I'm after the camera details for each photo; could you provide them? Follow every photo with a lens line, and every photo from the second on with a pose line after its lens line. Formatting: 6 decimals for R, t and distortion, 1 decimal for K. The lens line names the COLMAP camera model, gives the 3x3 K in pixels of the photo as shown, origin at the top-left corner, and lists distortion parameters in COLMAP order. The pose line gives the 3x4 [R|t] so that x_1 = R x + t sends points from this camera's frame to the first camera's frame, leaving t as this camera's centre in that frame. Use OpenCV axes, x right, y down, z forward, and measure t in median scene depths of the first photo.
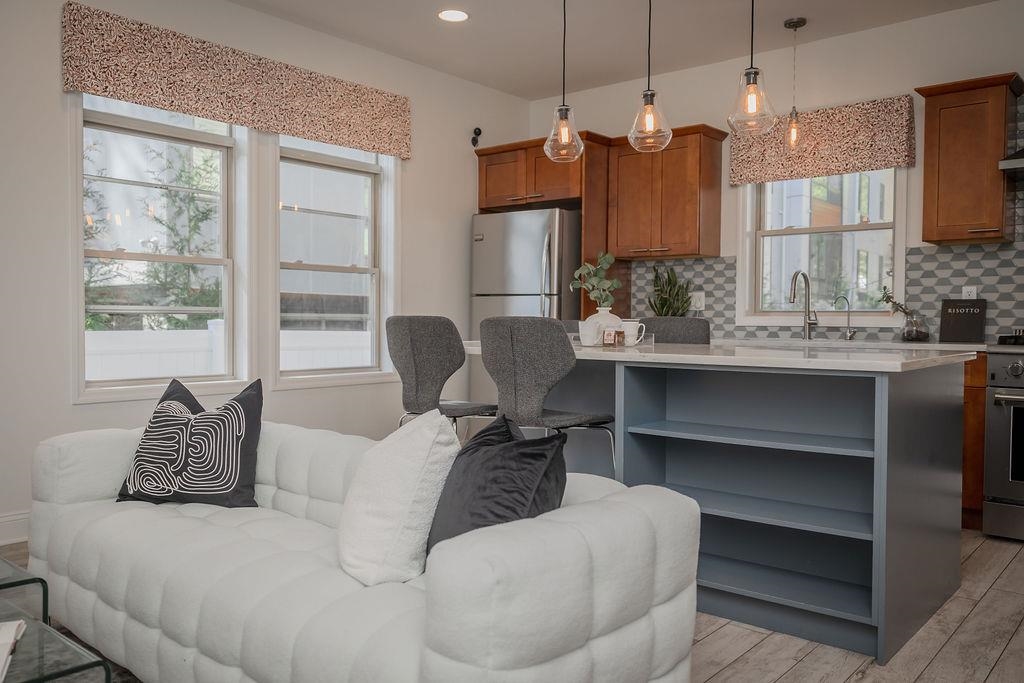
lens RADIAL K [[806.7, 0, 512.0], [0, 806.7, 341.5], [0, 0, 1]] dist [0.000946, 0.007078]
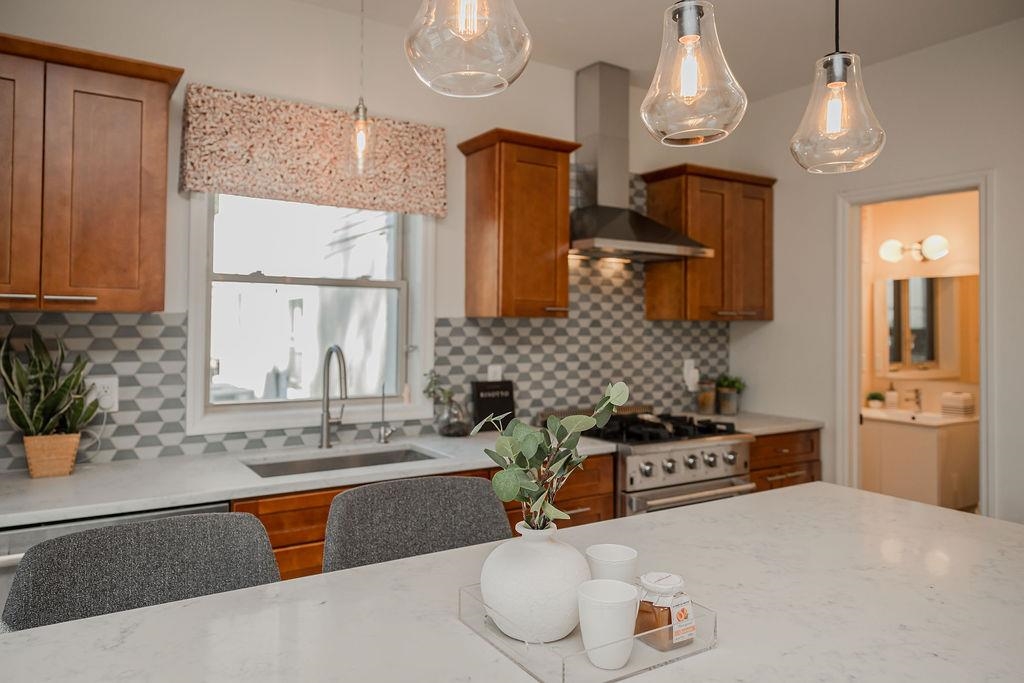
lens RADIAL K [[707.8, 0, 508.0], [0, 707.8, 310.1], [0, 0, 1]] dist [0.001464, 0.000735]
pose [[0.288035, 0.017055, 0.957468, -0.158336], [0.021491, 0.999474, -0.024268, -0.103936], [-0.957379, 0.027567, 0.287517, 0.724421]]
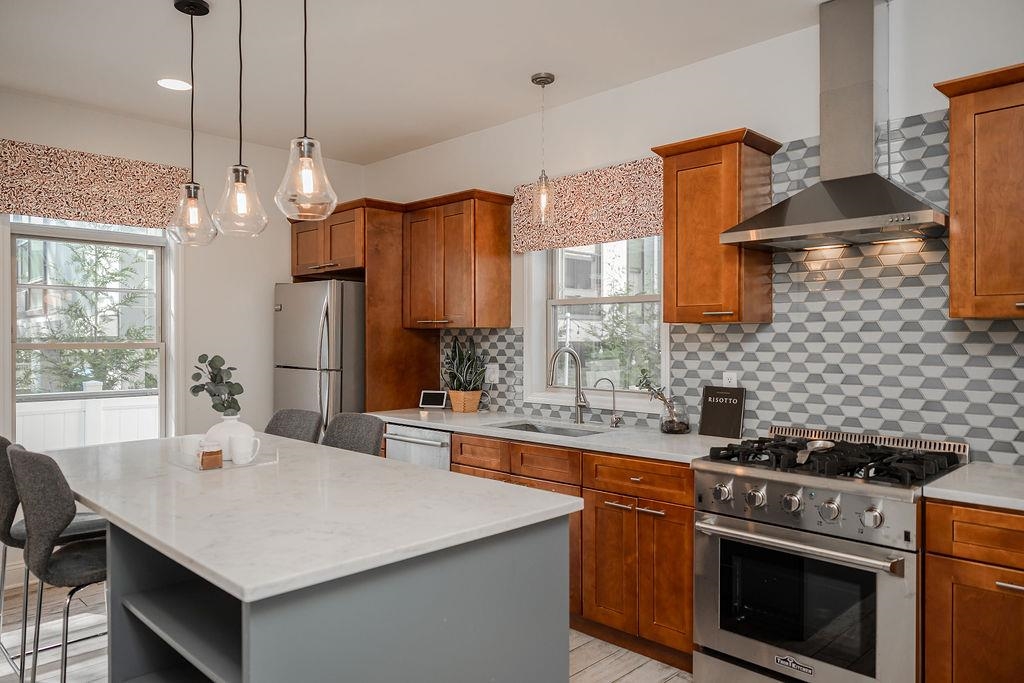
lens RADIAL K [[684.9, 0, 512.0], [0, 684.9, 341.5], [0, 0, 1]] dist [-0.002040, 0.000810]
pose [[0.997552, -0.009670, -0.069251, 0.364116], [0.008131, 0.999715, -0.022463, -0.082050], [0.069449, 0.021845, 0.997346, 0.236018]]
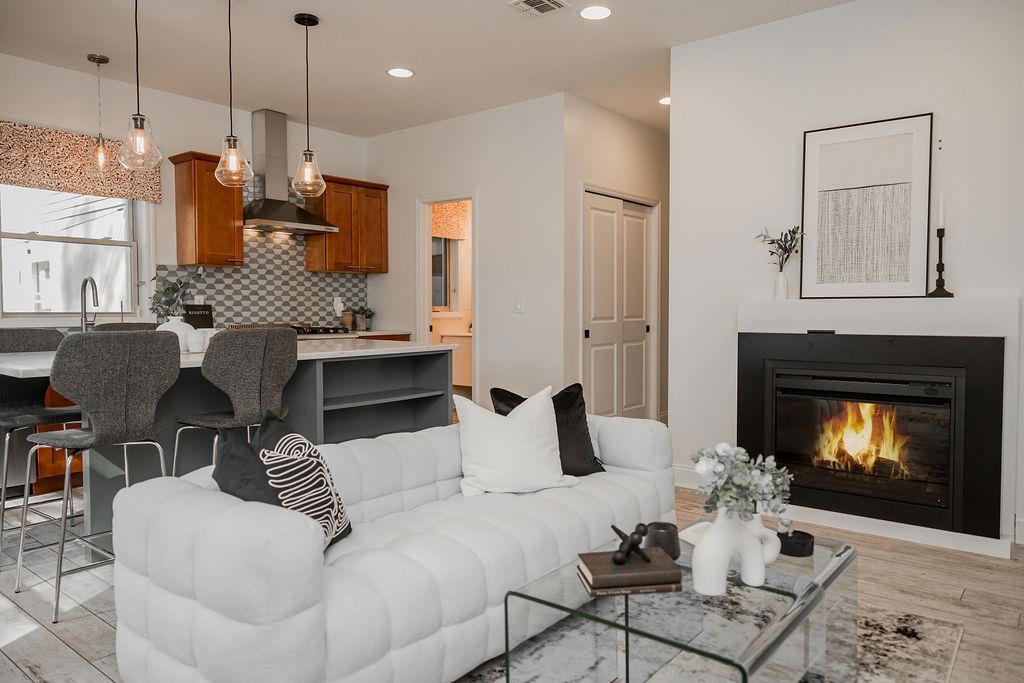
lens RADIAL K [[709.4, 0, 512.0], [0, 709.4, 341.5], [0, 0, 1]] dist [0.000106, 0.001177]
pose [[-0.023984, -0.053435, 0.998283, -0.670001], [0.026653, 0.998181, 0.054069, -0.038221], [-0.999357, 0.027904, -0.022516, 0.452021]]
